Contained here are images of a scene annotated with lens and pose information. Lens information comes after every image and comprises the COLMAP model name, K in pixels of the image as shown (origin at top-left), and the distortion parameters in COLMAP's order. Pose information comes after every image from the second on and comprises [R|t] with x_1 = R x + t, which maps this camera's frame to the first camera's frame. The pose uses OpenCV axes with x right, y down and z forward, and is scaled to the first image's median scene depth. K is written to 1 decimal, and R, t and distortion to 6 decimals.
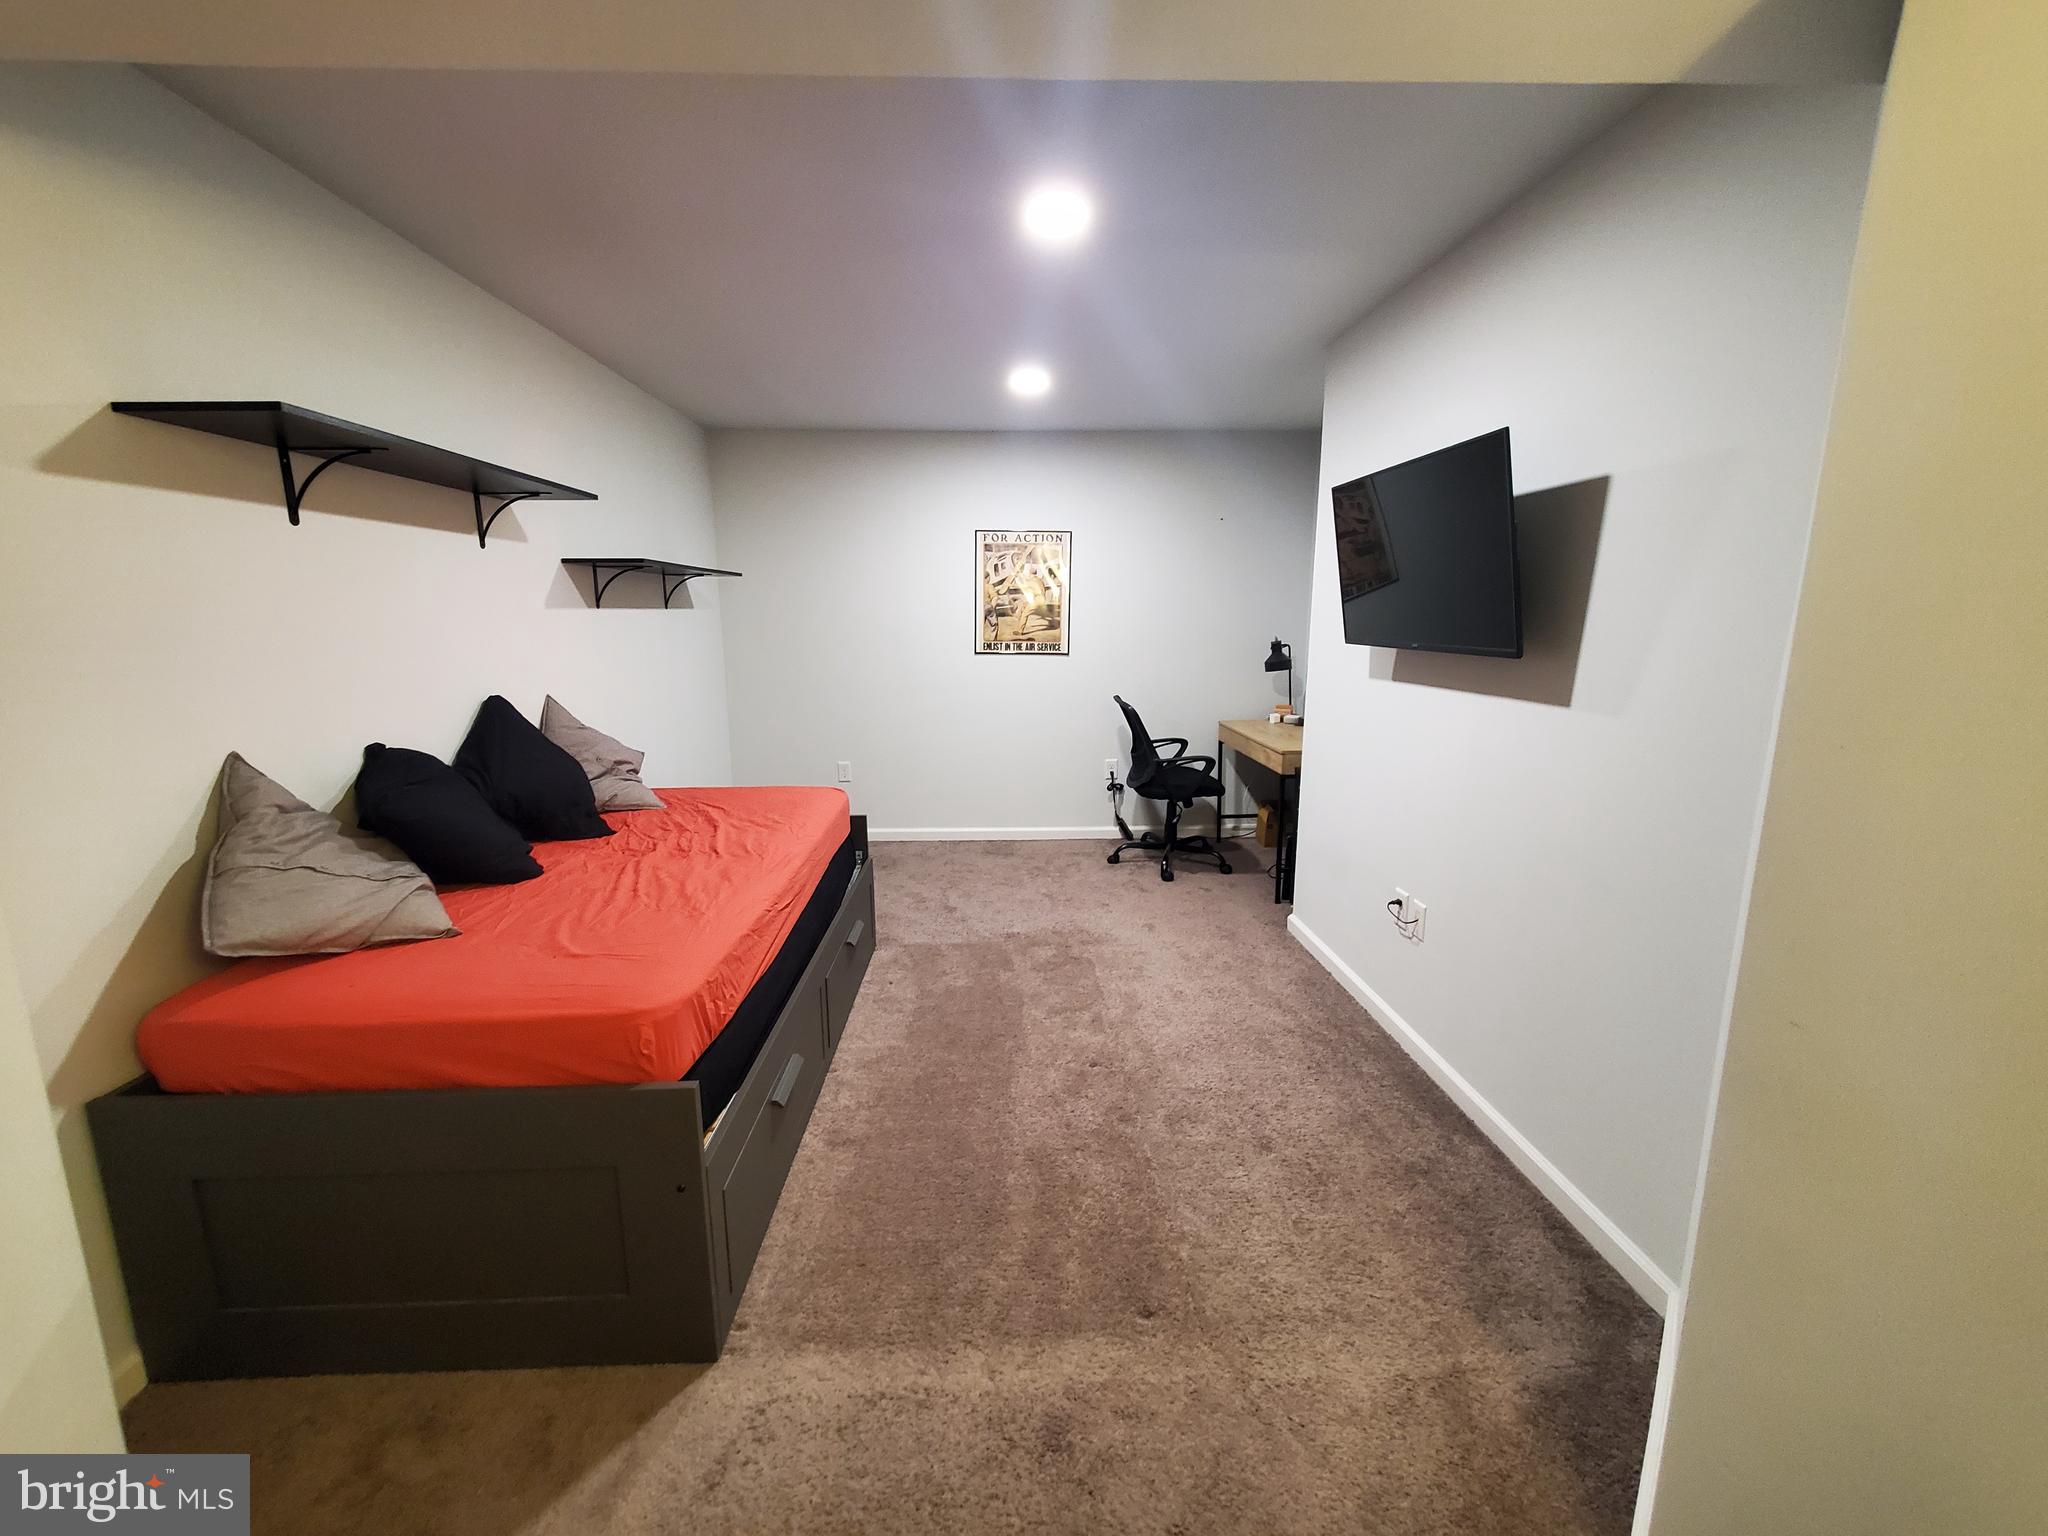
lens RADIAL K [[812.9, 0, 1024.0], [0, 812.9, 768.0], [0, 0, 1]] dist [0.002547, 0.000204]
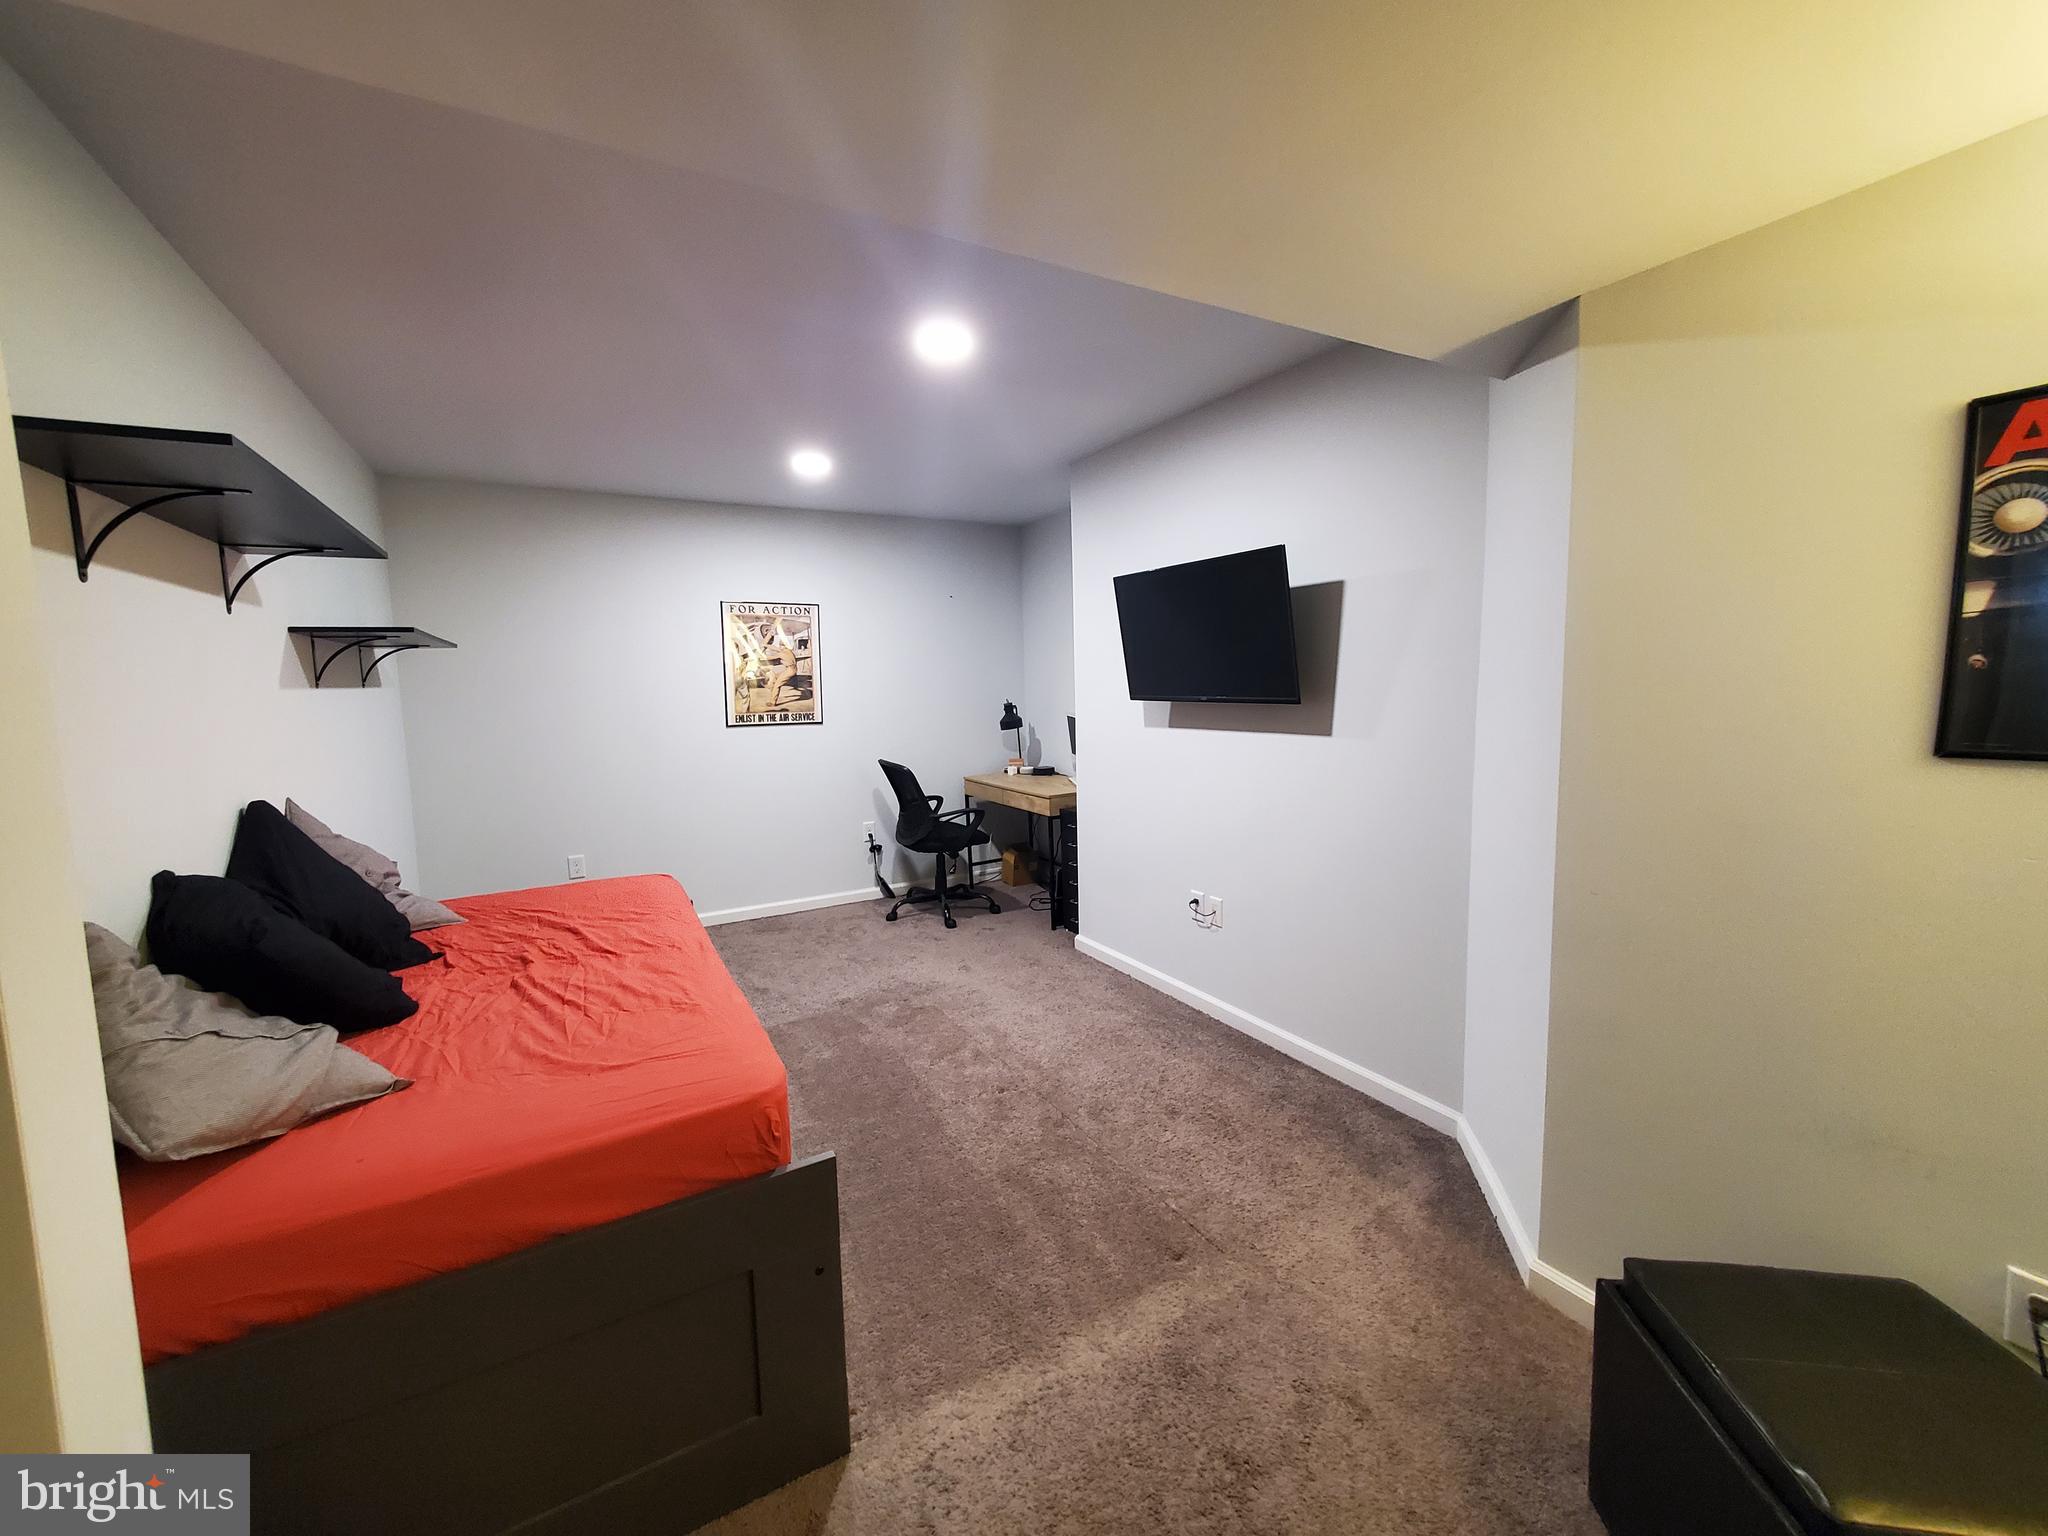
lens RADIAL K [[808.9, 0, 1024.0], [0, 808.9, 768.0], [0, 0, 1]] dist [-0.000082, -0.000150]
pose [[0.886247, -0.070987, 0.457742, -0.304902], [0.109175, 0.992359, -0.057481, 0.002845], [-0.450164, 0.100916, 0.887225, -0.011324]]
